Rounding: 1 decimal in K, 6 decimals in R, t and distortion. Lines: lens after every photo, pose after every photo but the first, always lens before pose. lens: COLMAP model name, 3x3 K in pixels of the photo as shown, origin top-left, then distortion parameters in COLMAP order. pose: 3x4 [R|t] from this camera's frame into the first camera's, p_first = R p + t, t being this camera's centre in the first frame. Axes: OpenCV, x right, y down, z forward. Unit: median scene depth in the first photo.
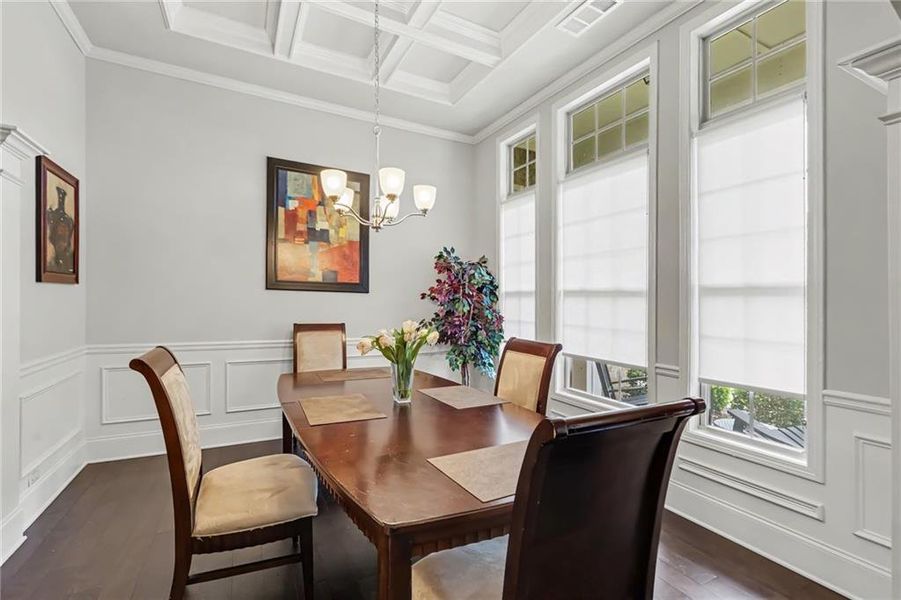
lens RADIAL K [[403.8, 0, 451.2], [0, 403.8, 301.8], [0, 0, 1]] dist [-0.003104, -0.000966]
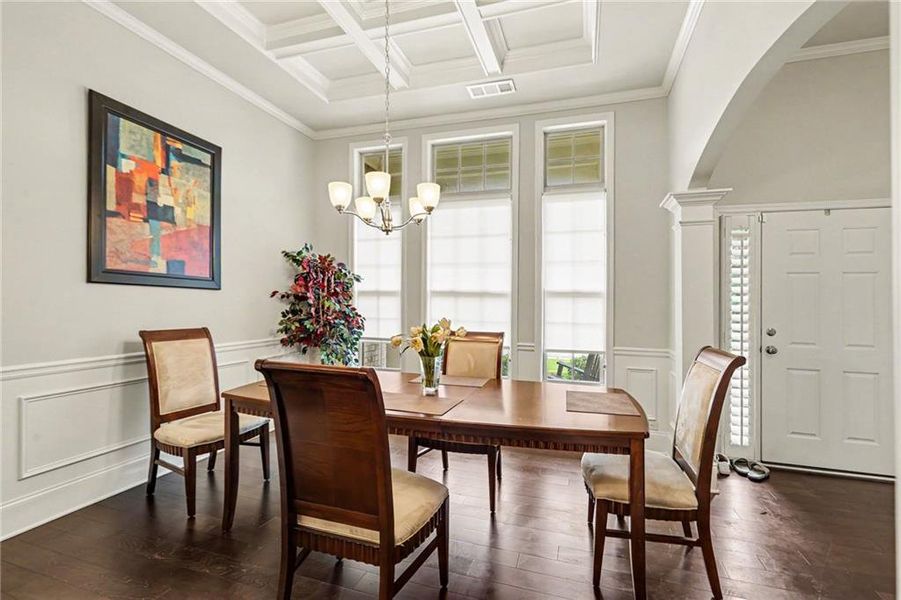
lens RADIAL K [[403.8, 0, 452.0], [0, 403.8, 299.8], [0, 0, 1]] dist [-0.003104, -0.000966]
pose [[0.718334, 0.000488, 0.695698, -0.477253], [-0.002370, 0.999996, 0.001746, -0.004295], [-0.695694, -0.002903, 0.718332, 0.078272]]
